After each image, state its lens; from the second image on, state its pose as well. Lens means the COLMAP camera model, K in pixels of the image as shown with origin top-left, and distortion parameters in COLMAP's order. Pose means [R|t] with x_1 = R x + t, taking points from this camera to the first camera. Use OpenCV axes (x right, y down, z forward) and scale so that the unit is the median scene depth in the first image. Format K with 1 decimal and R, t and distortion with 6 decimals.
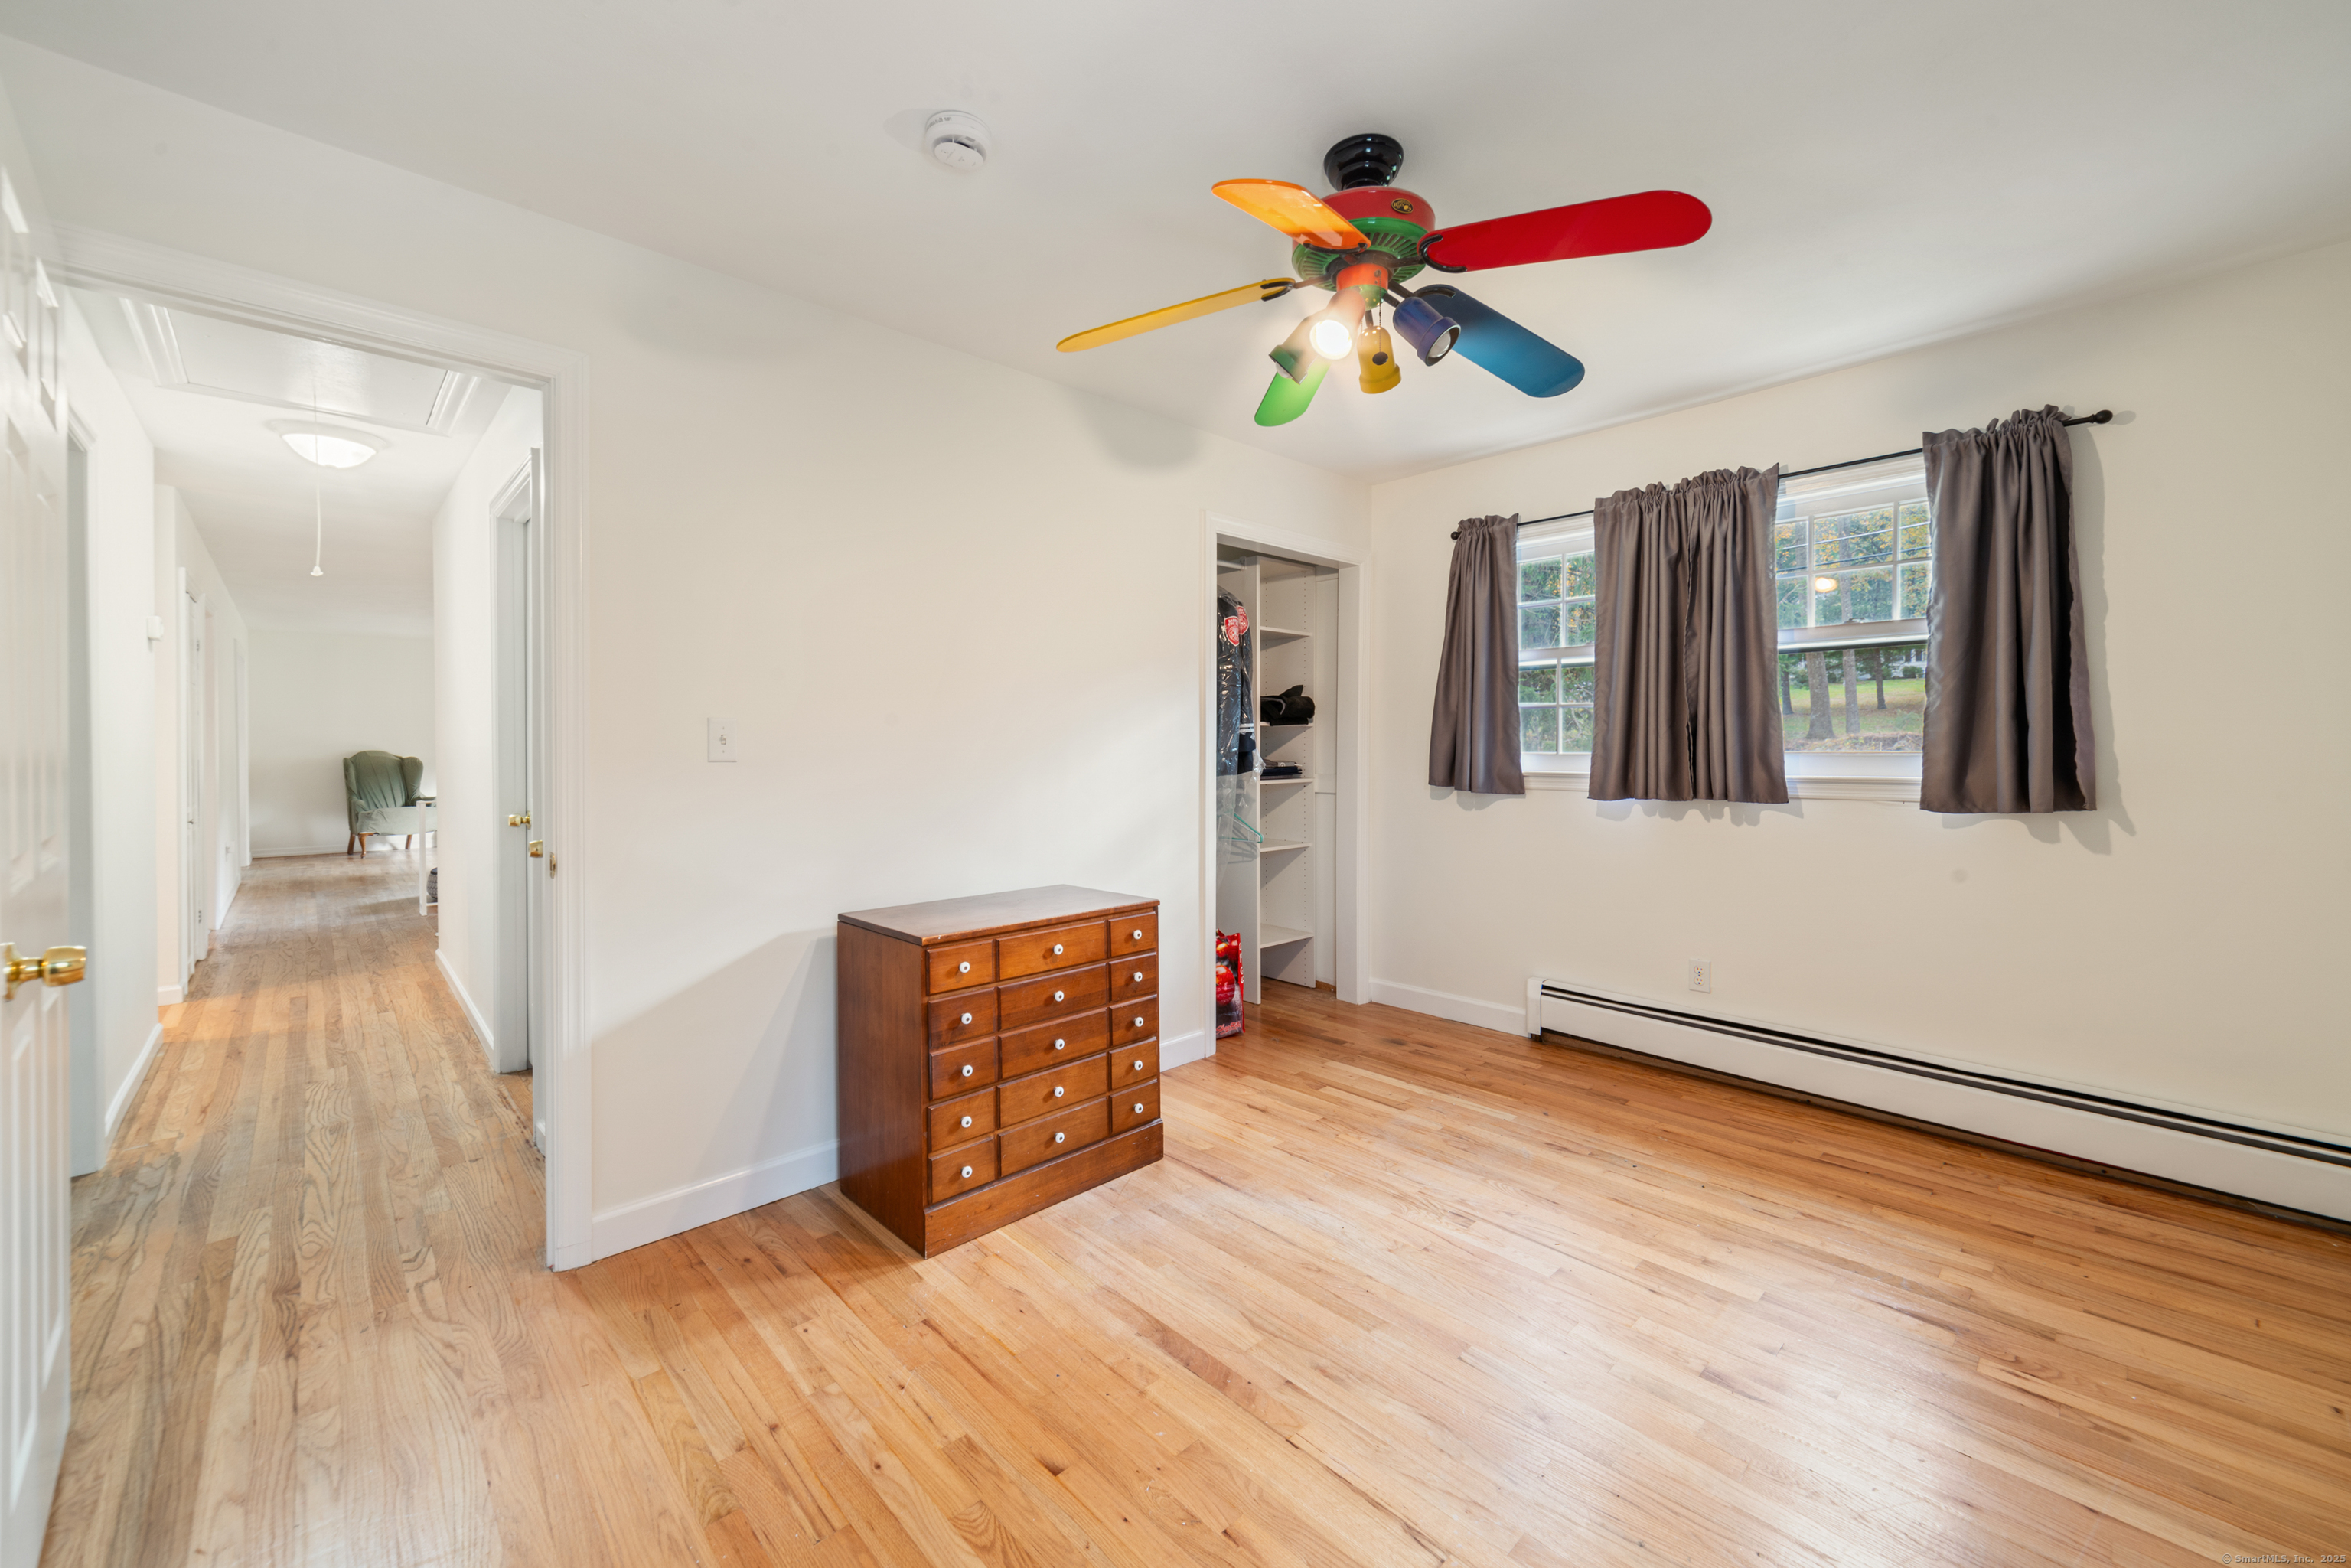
lens RADIAL K [[921.5, 0, 1183.0], [0, 921.5, 748.5], [0, 0, 1]] dist [-0.000112, 0.000438]
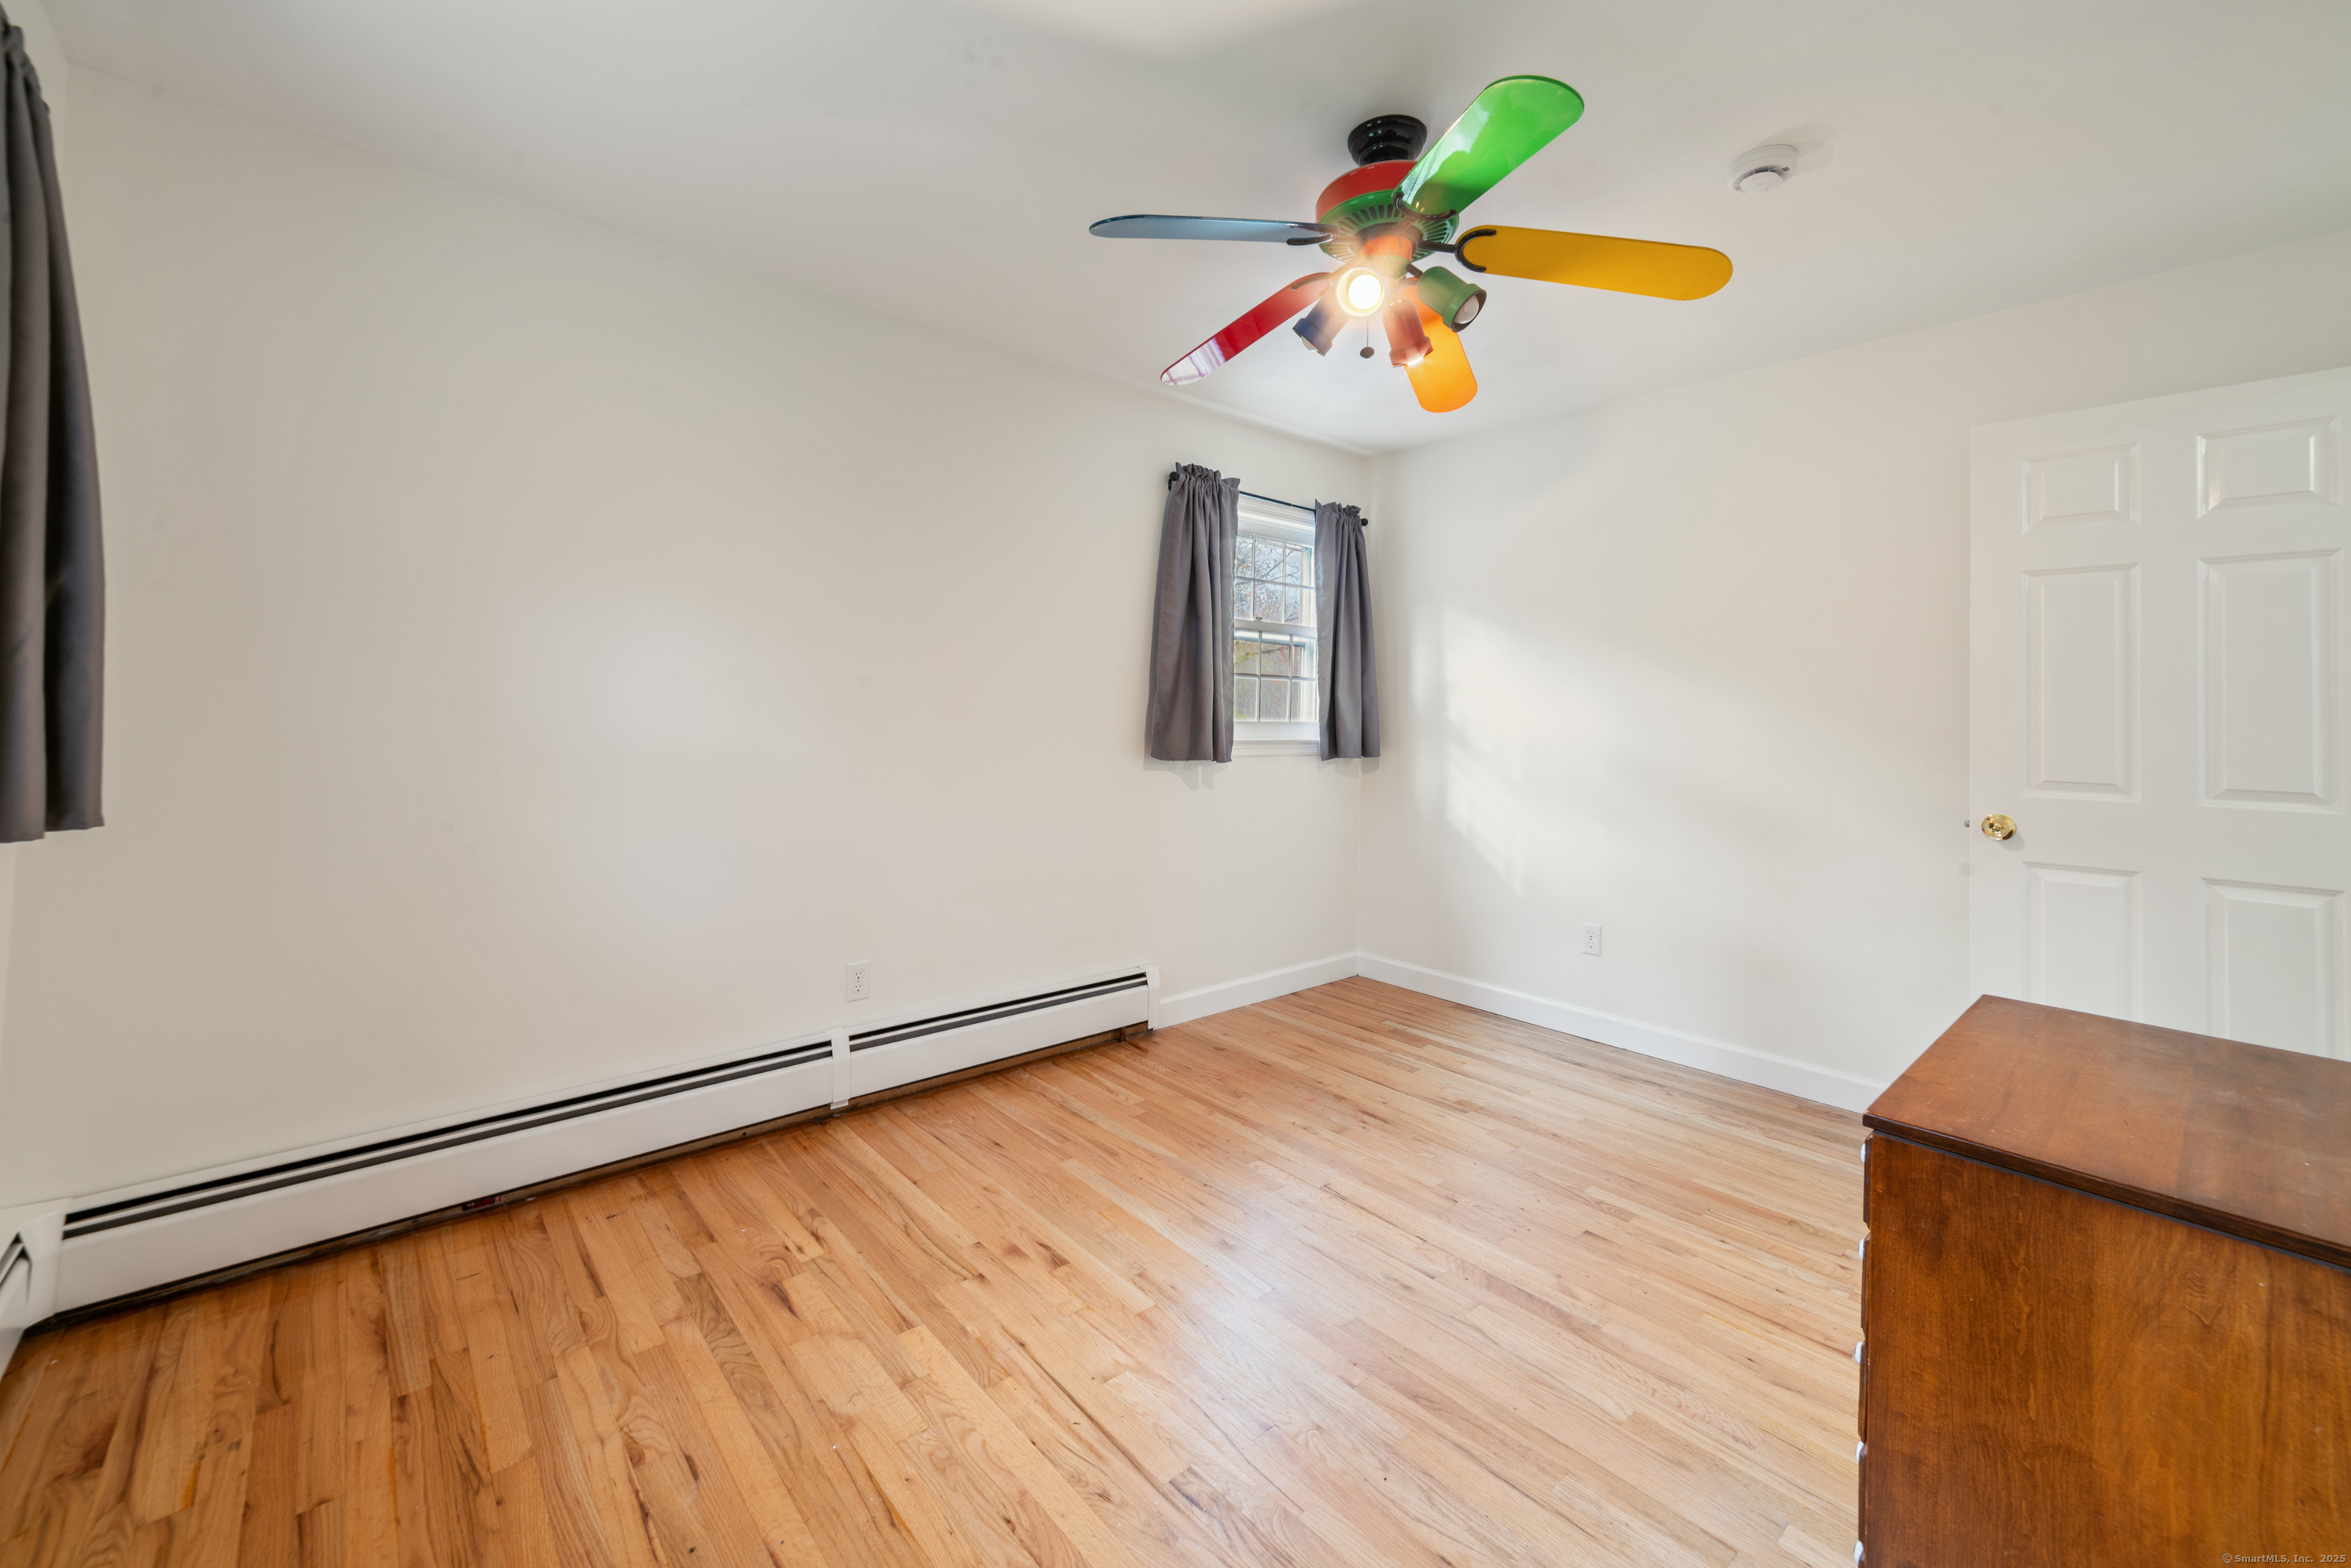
lens RADIAL K [[937.2, 0, 1146.0], [0, 937.2, 694.2], [0, 0, 1]] dist [-0.009742, 0.007304]
pose [[-0.997646, -0.012136, 0.067499, 0.269983], [-0.013401, 0.999742, -0.018320, -0.006186], [-0.067259, -0.019181, -0.997551, 1.485195]]
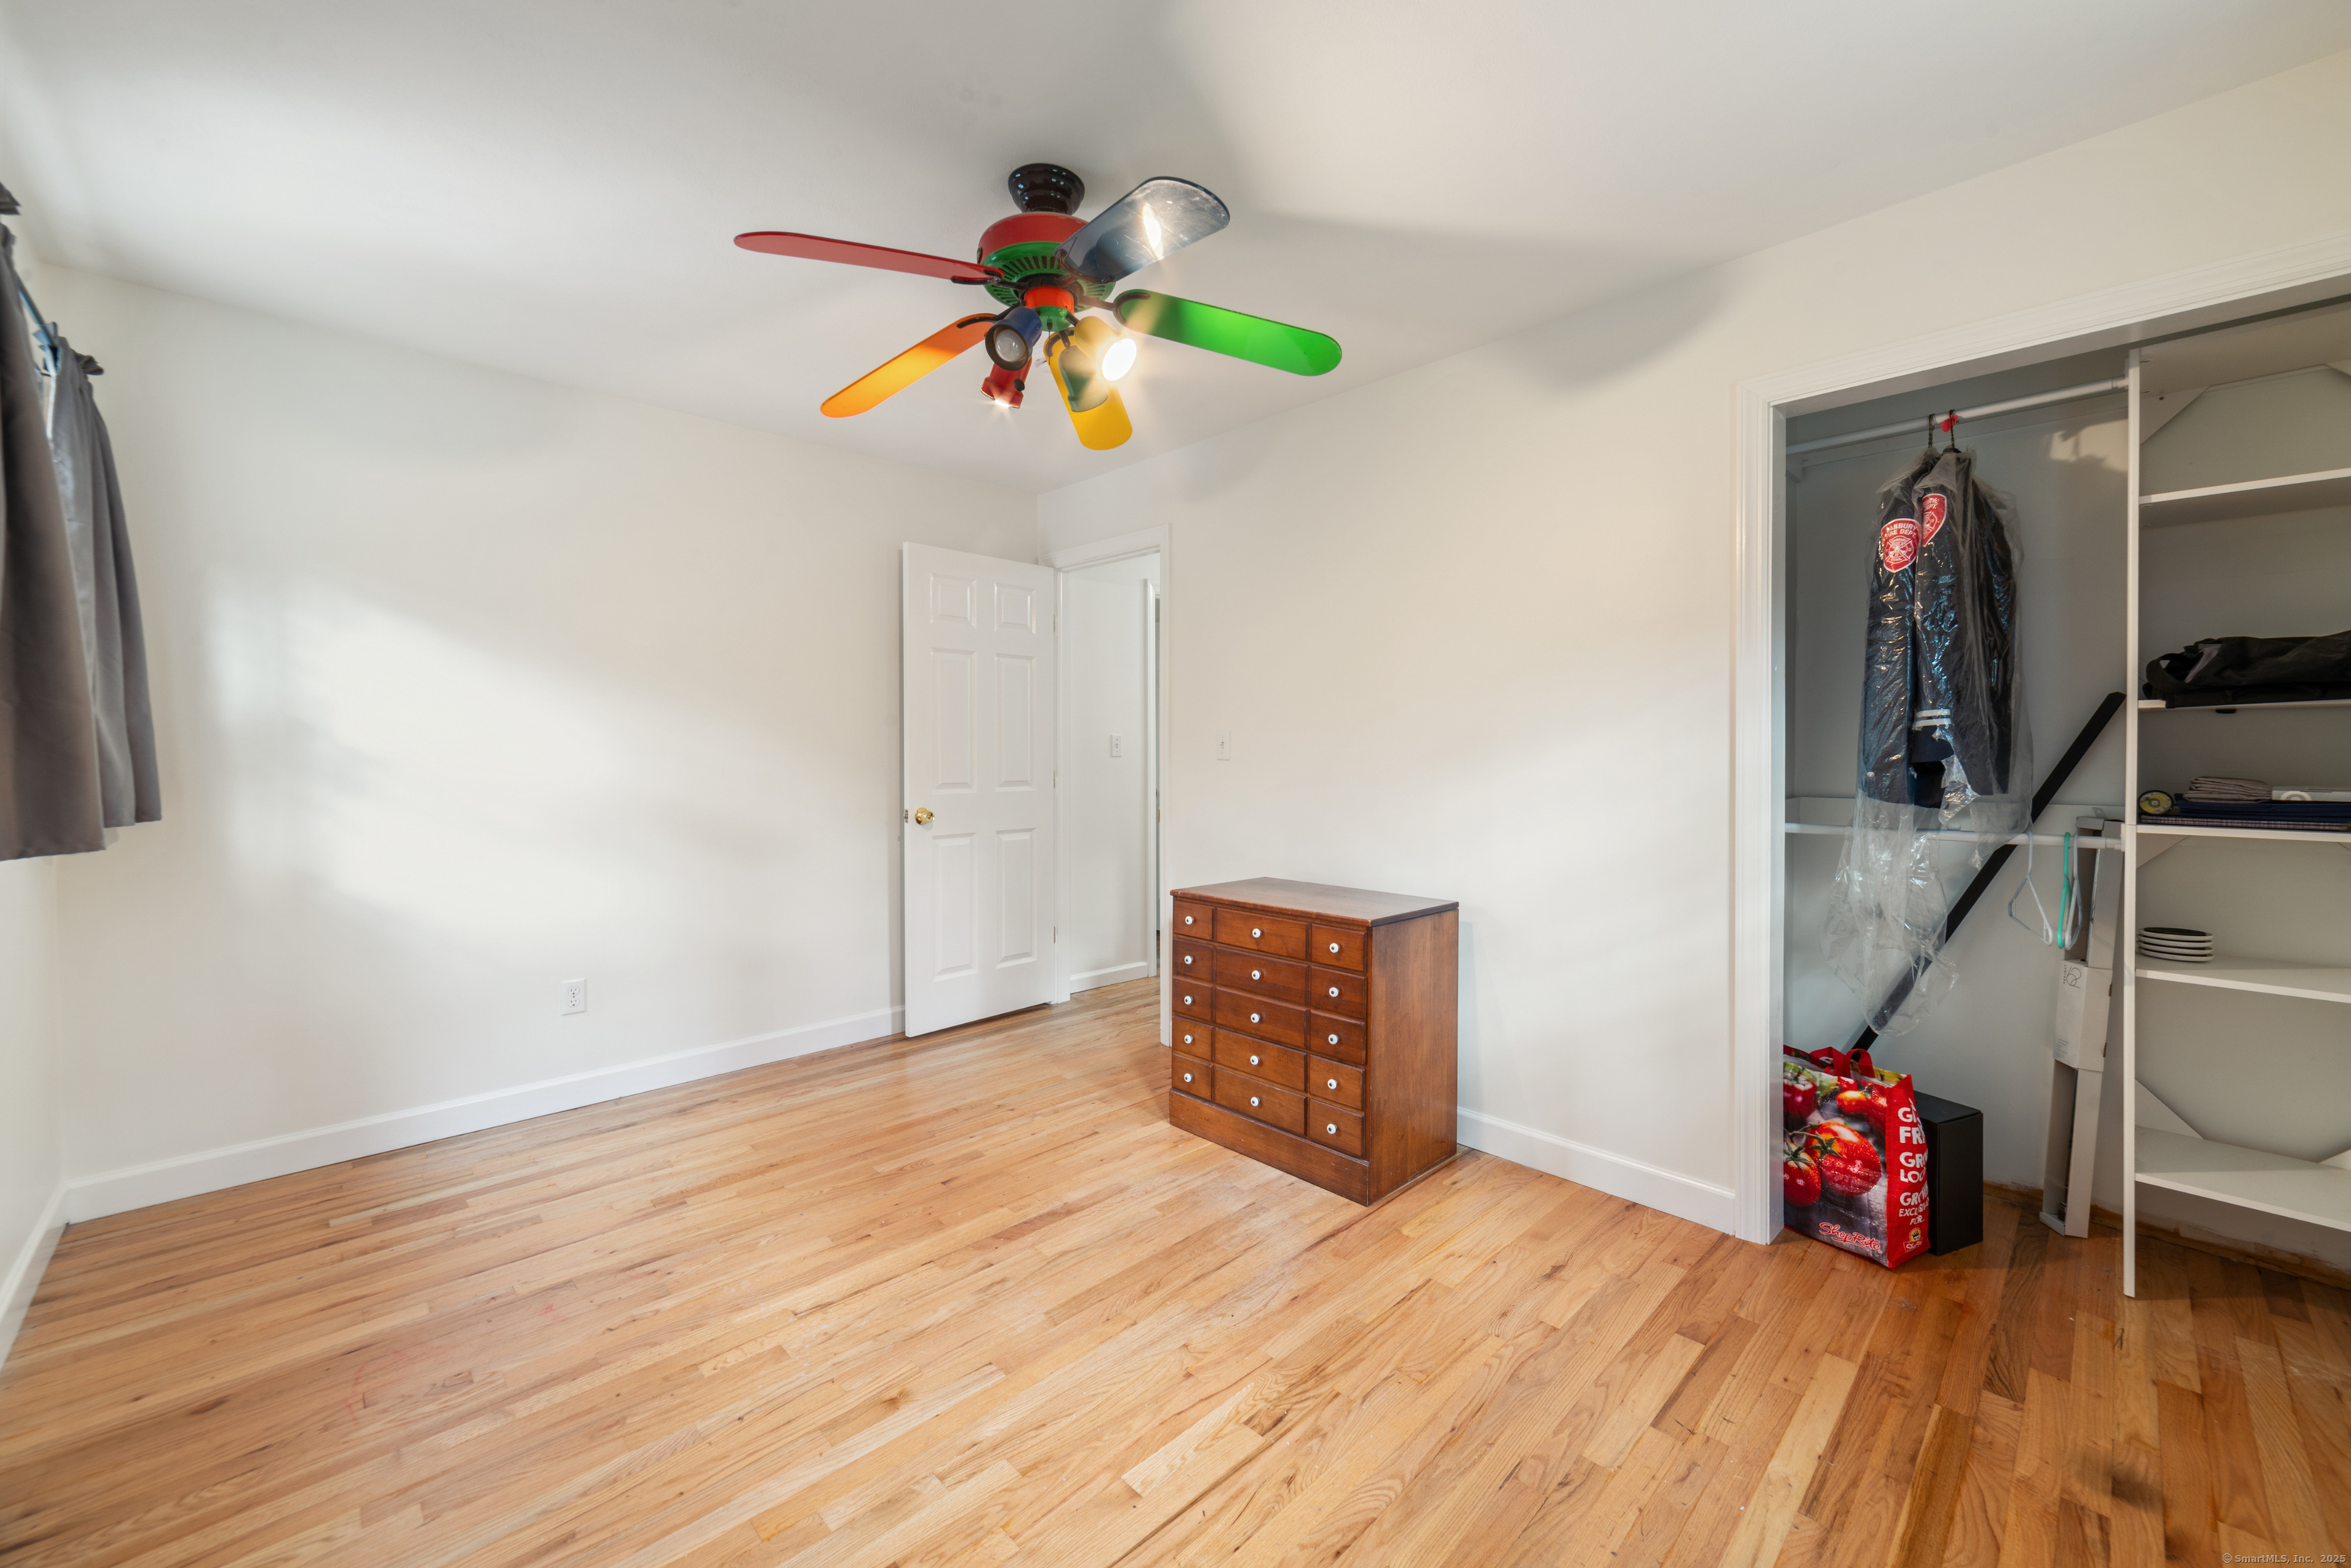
lens RADIAL K [[921.5, 0, 1183.0], [0, 921.5, 748.5], [0, 0, 1]] dist [-0.000112, 0.000438]
pose [[0.006247, 0.001834, -0.999979, 0.917379], [-0.001677, 0.999997, 0.001824, -0.006957], [0.999979, 0.001666, 0.006251, 0.846514]]
